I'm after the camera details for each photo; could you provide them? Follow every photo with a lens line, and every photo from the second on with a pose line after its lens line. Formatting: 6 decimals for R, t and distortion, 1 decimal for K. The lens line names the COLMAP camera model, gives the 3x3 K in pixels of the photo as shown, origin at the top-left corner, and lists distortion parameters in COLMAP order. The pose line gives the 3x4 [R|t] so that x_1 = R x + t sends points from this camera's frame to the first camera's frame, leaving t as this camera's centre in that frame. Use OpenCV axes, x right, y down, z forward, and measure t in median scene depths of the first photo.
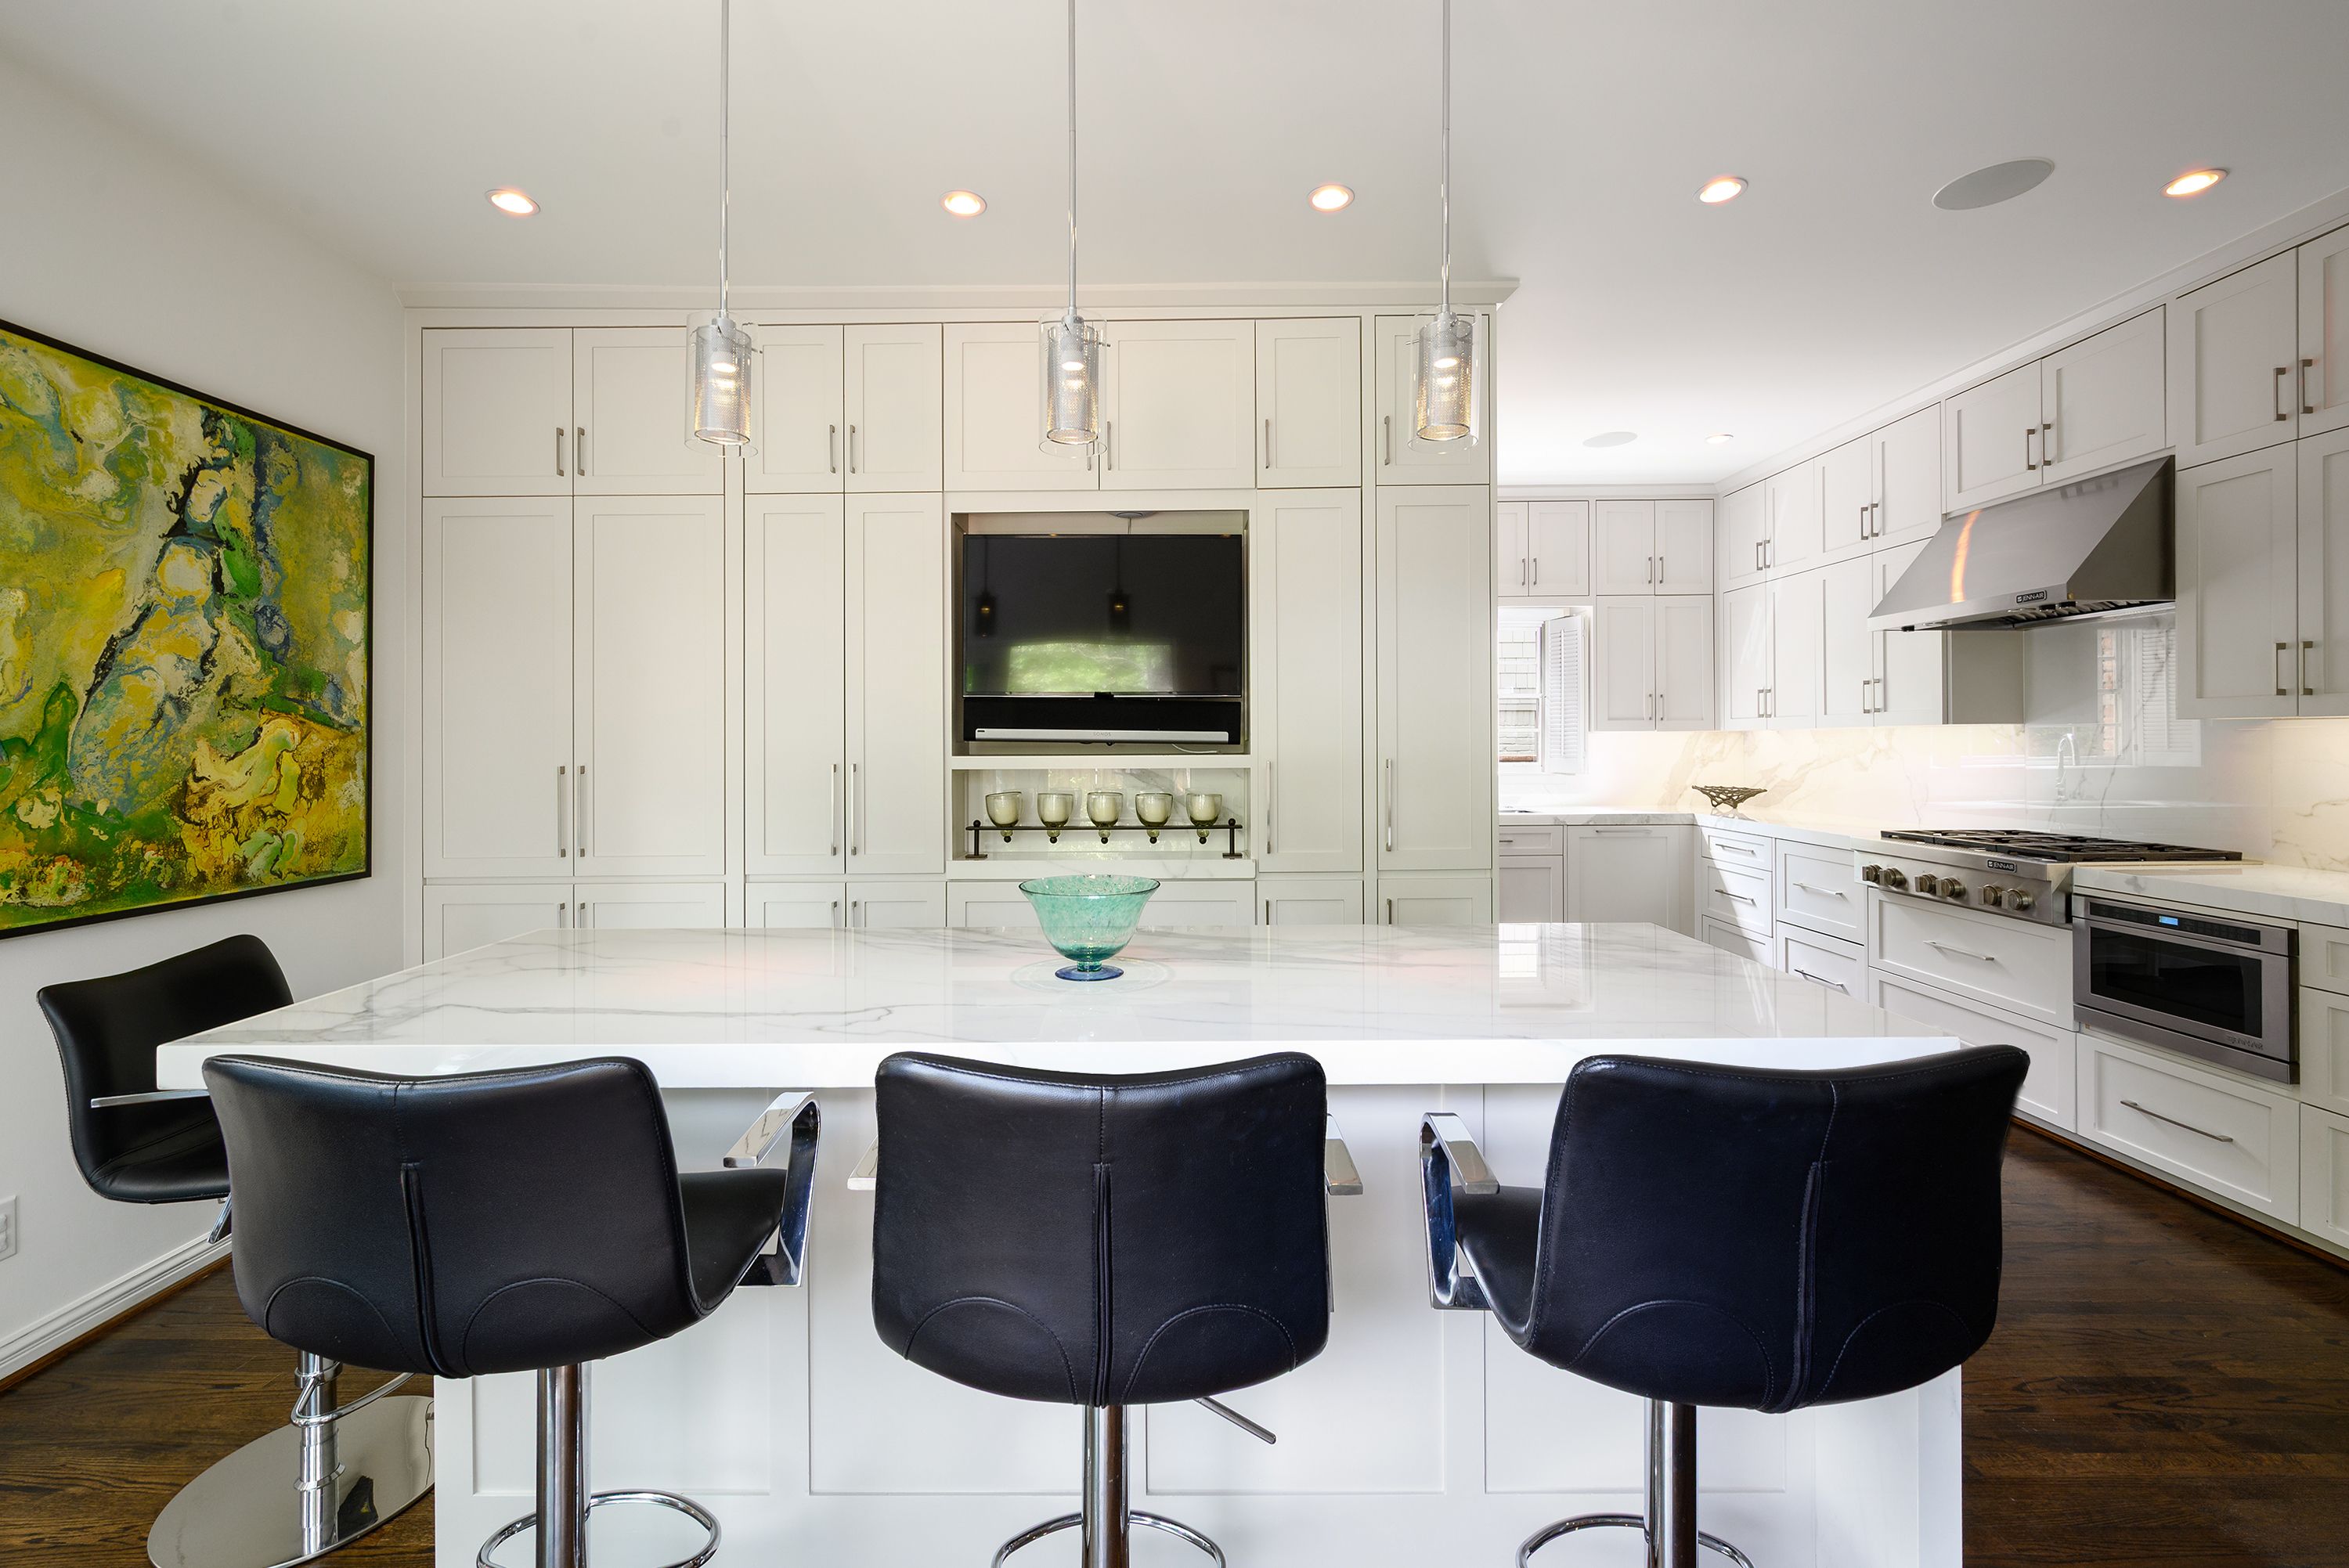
lens RADIAL K [[1036.1, 0, 1142.7], [0, 1036.1, 749.0], [0, 0, 1]] dist [-0.001246, 0.000112]
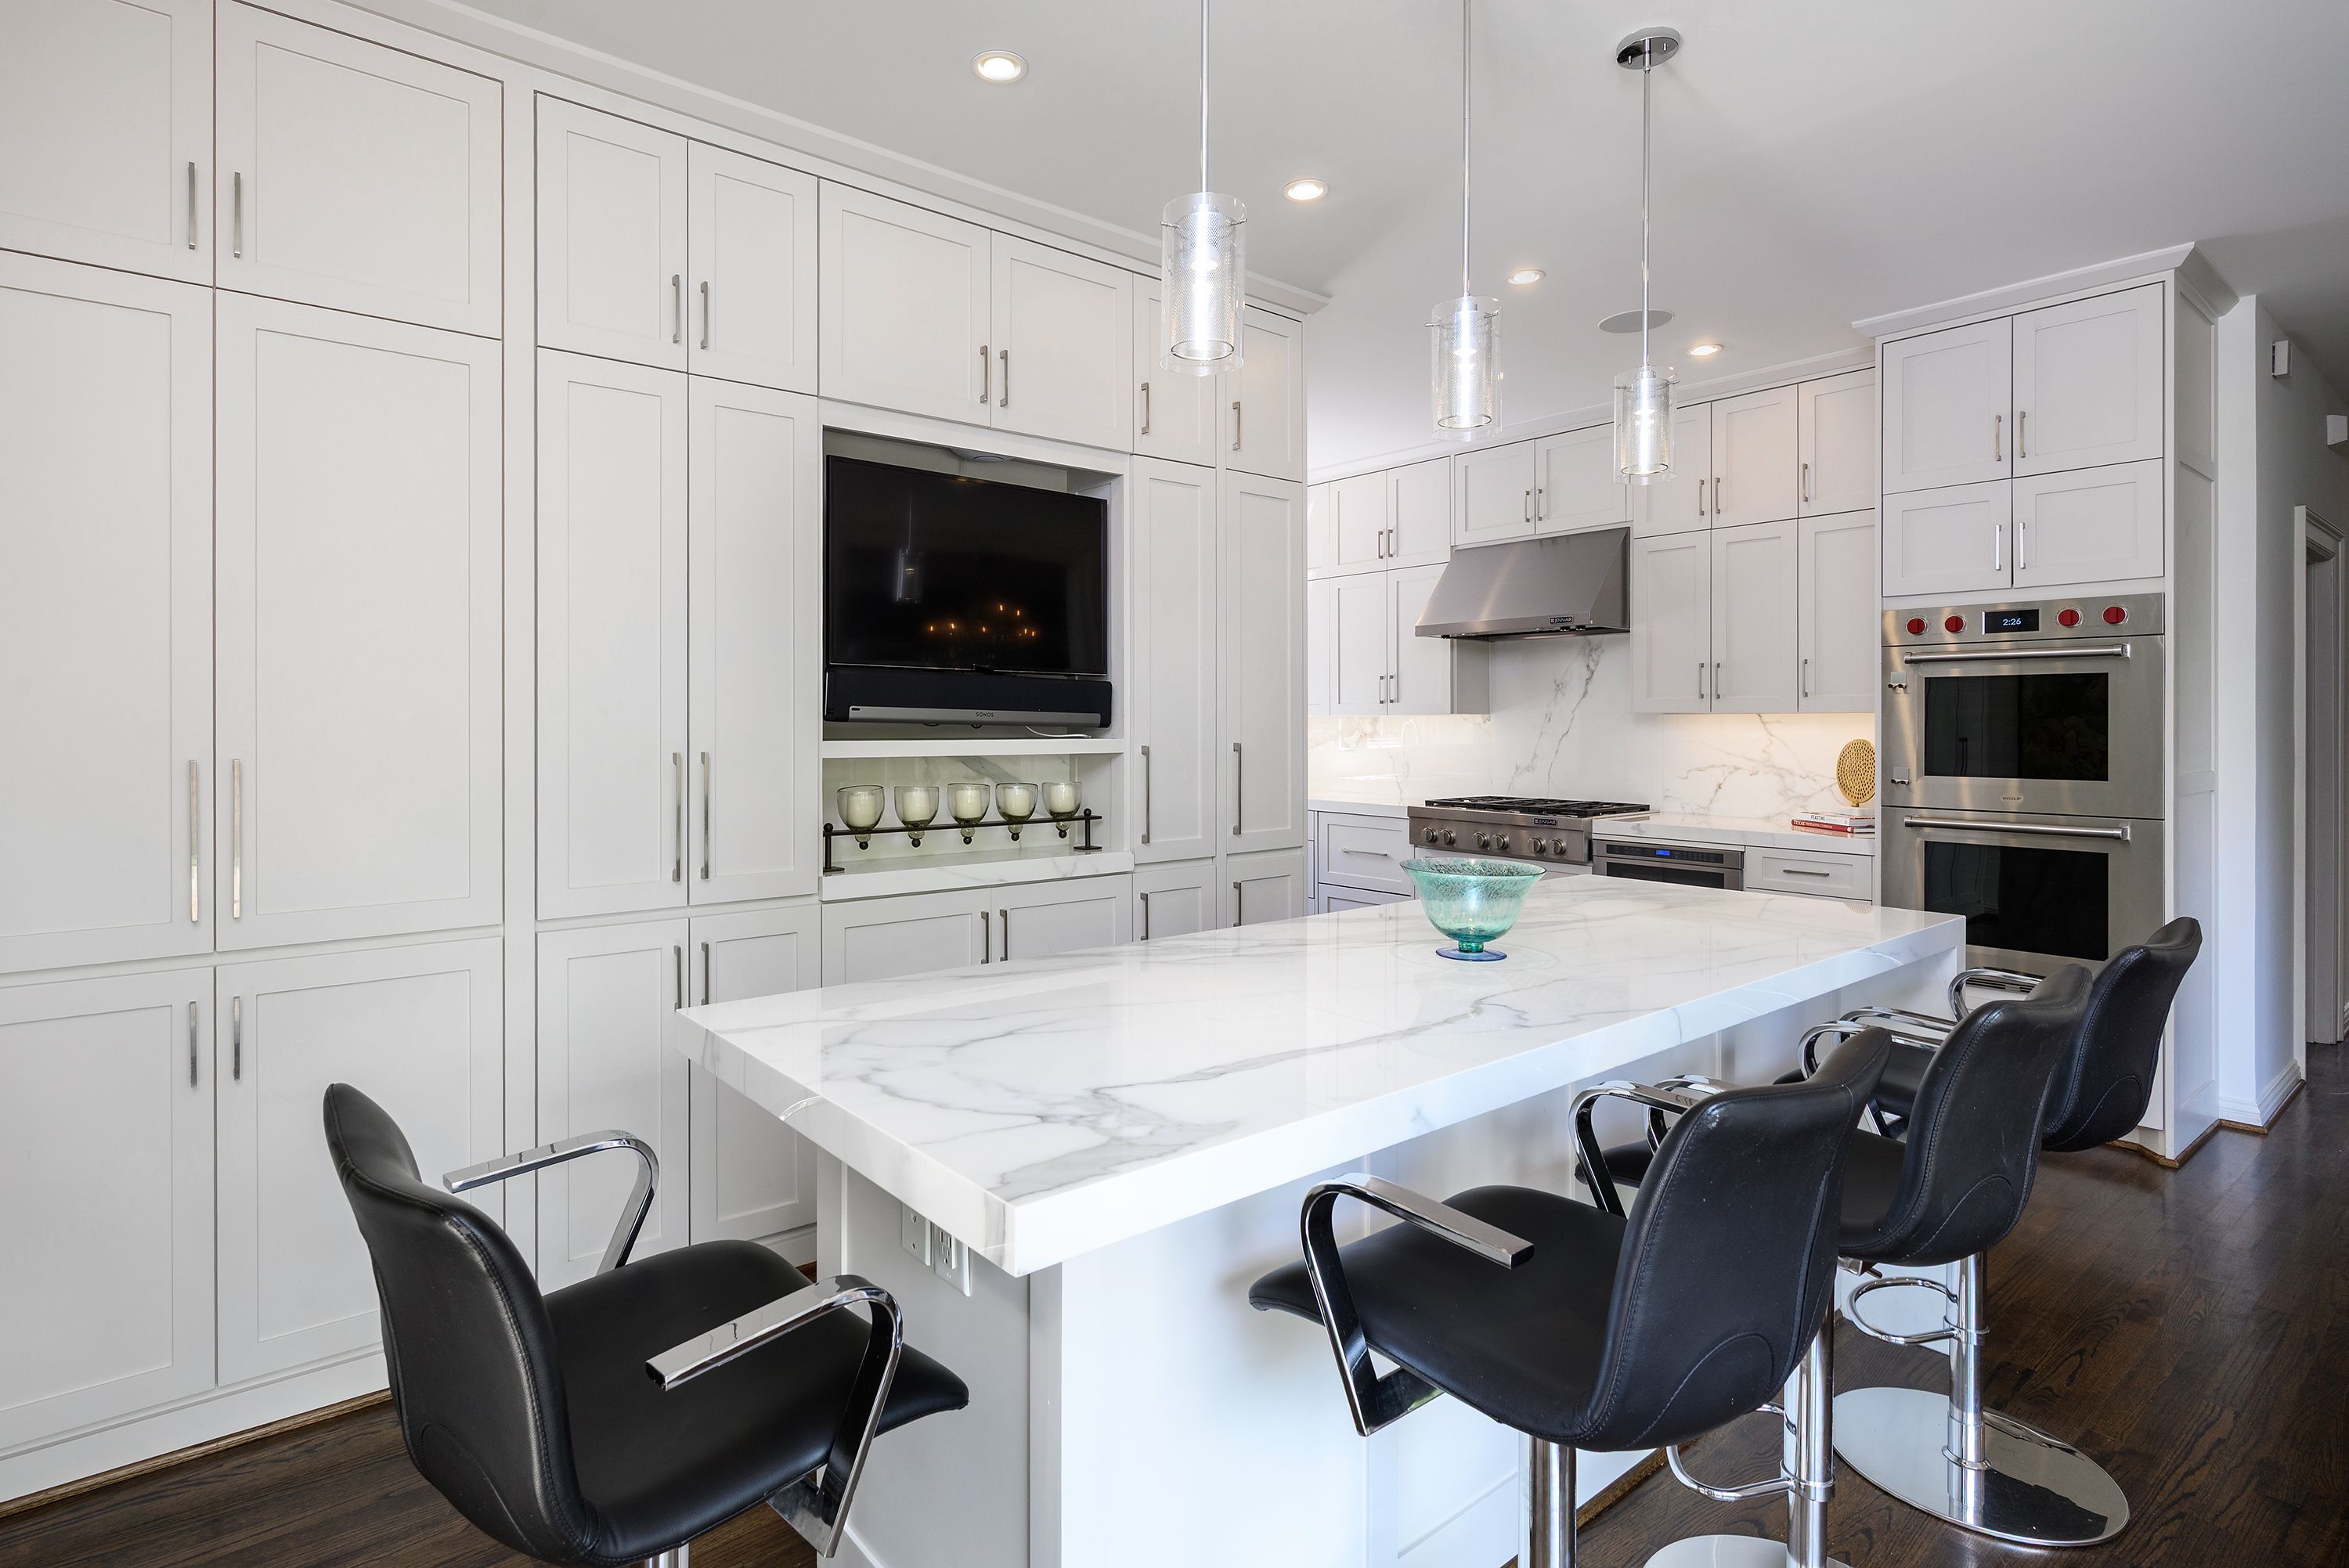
lens RADIAL K [[1193.6, 0, 1136.7], [0, 1193.6, 733.9], [0, 0, 1]] dist [0.003788, 0.000518]
pose [[0.771557, 0.001027, 0.636160, -0.552498], [-0.000903, 0.999999, -0.000519, 0.001577], [-0.636160, -0.000174, 0.771557, 0.161148]]
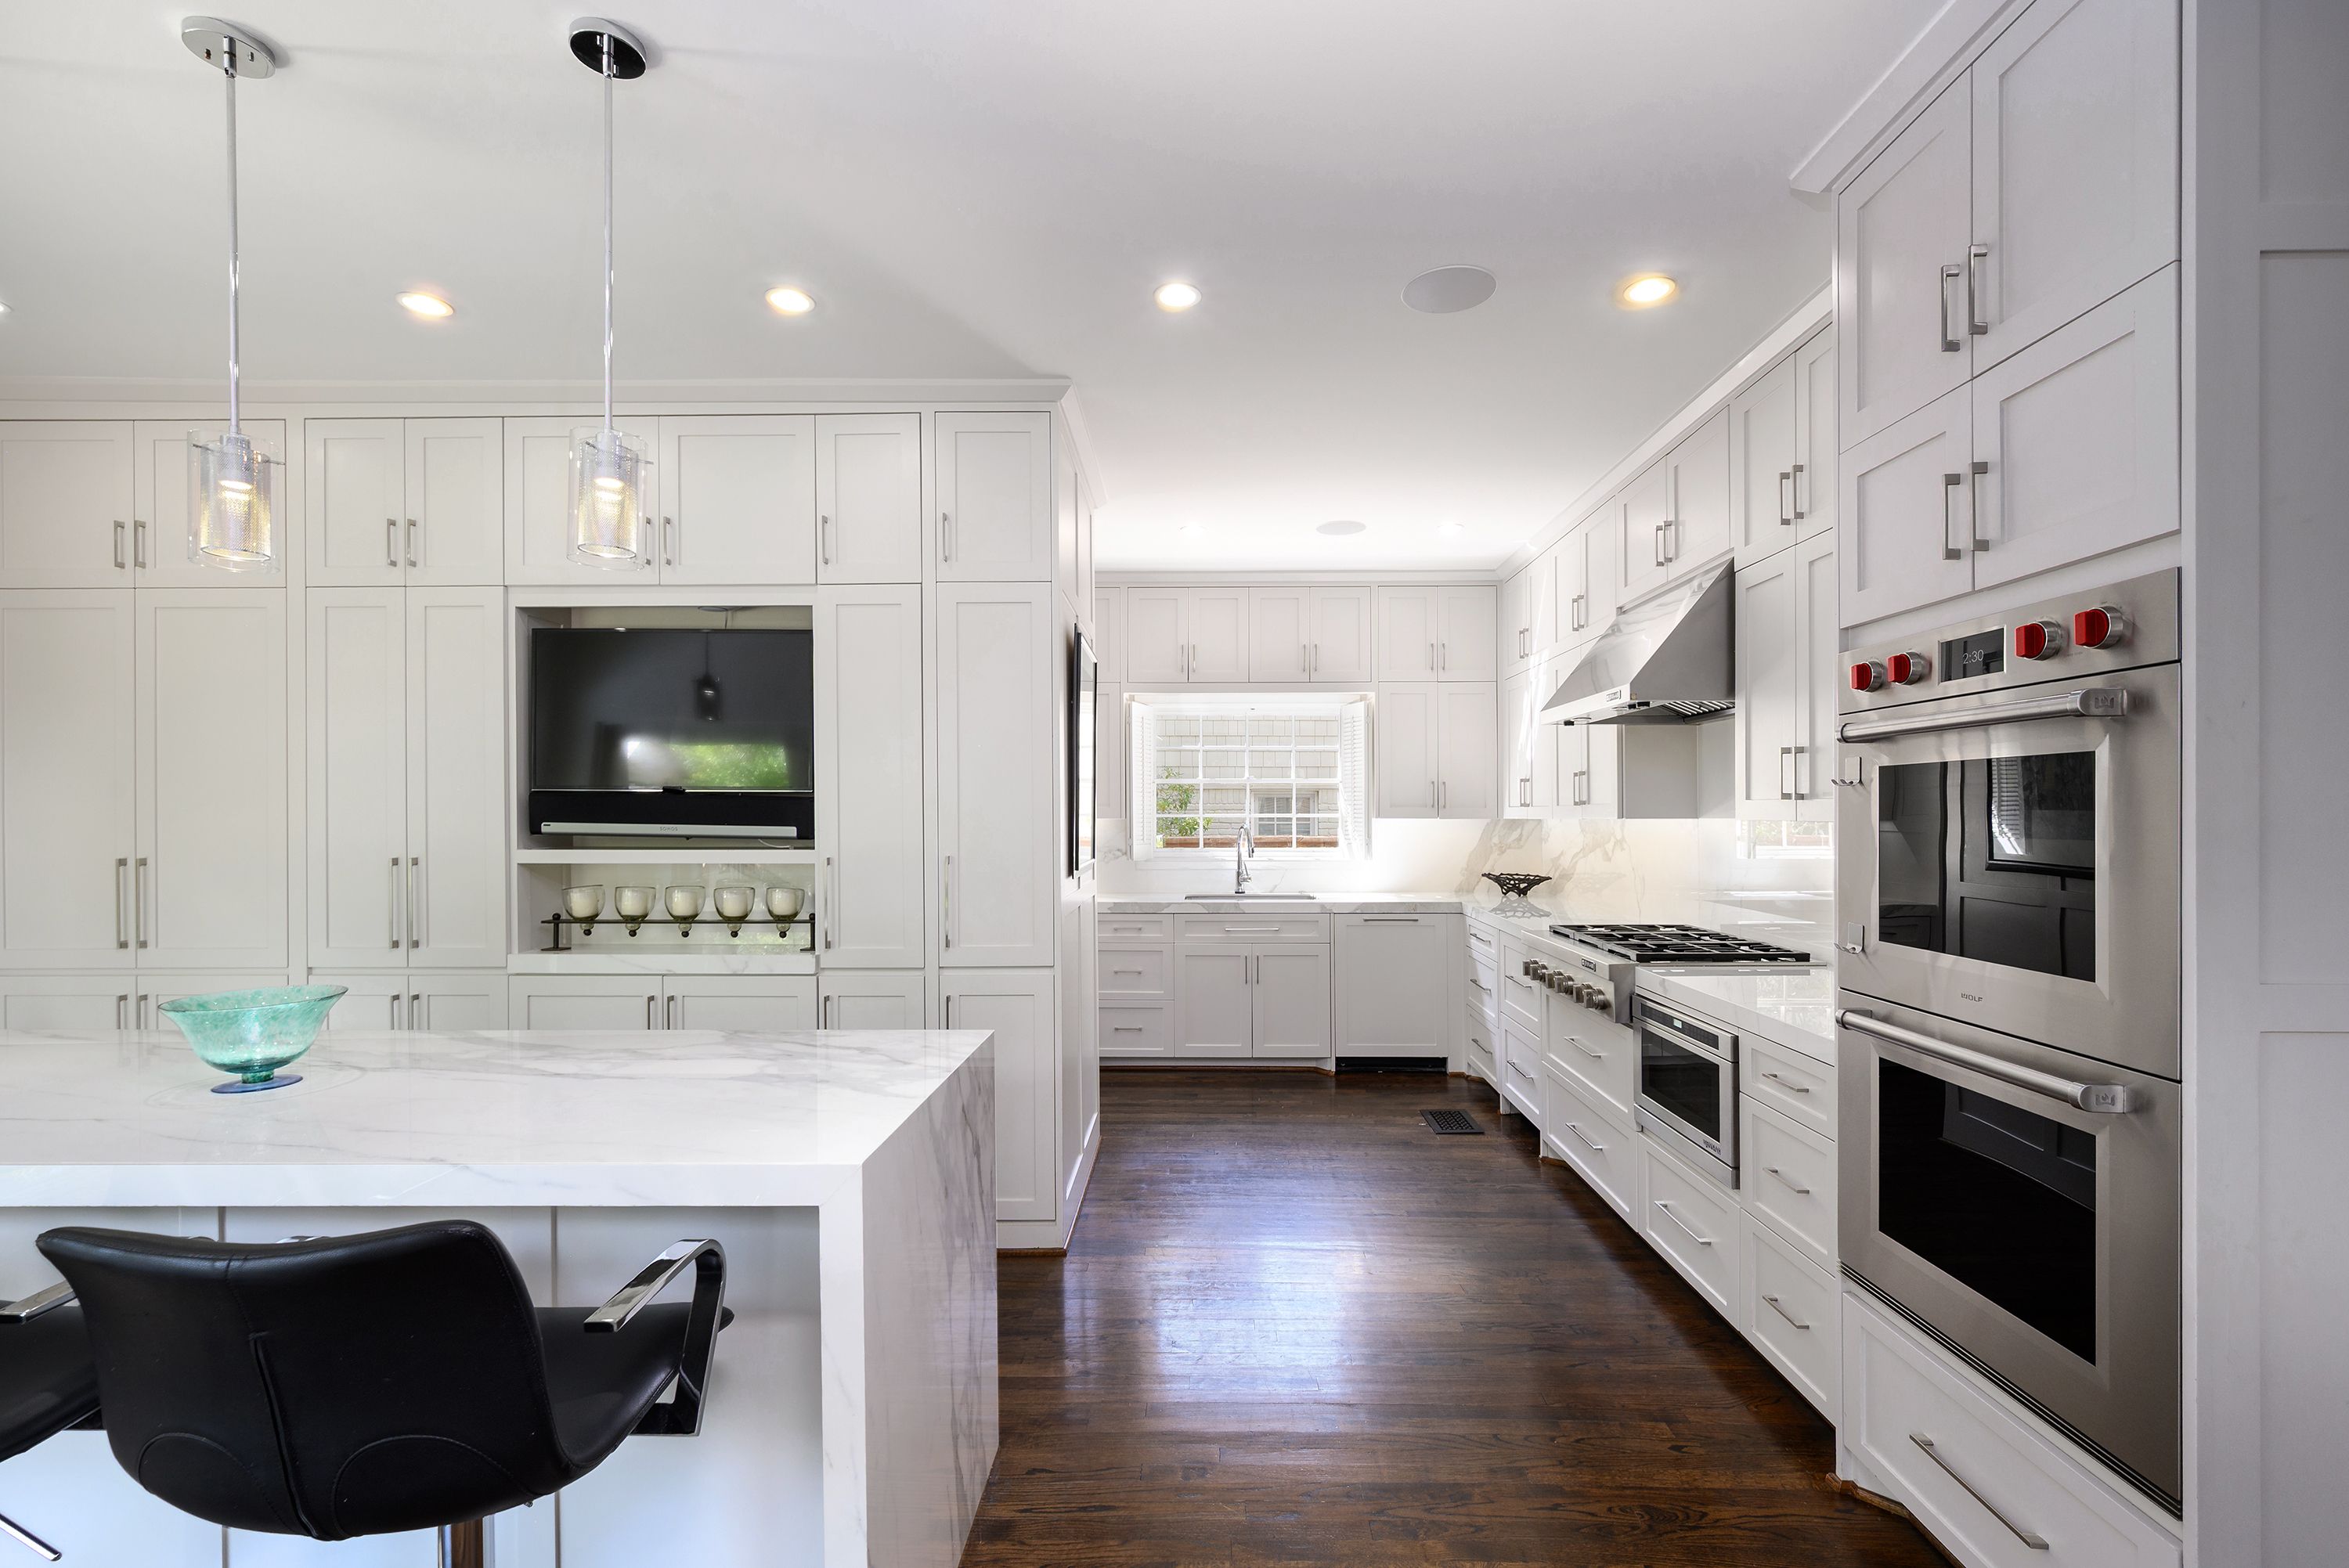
lens RADIAL K [[1053.3, 0, 1183.8], [0, 1053.3, 828.1], [0, 0, 1]] dist [0.000628, 0.000237]
pose [[0.999983, 0.005350, -0.002276, 0.450310], [-0.005335, 0.999965, 0.006485, -0.023756], [0.002311, -0.006473, 0.999976, -0.017651]]
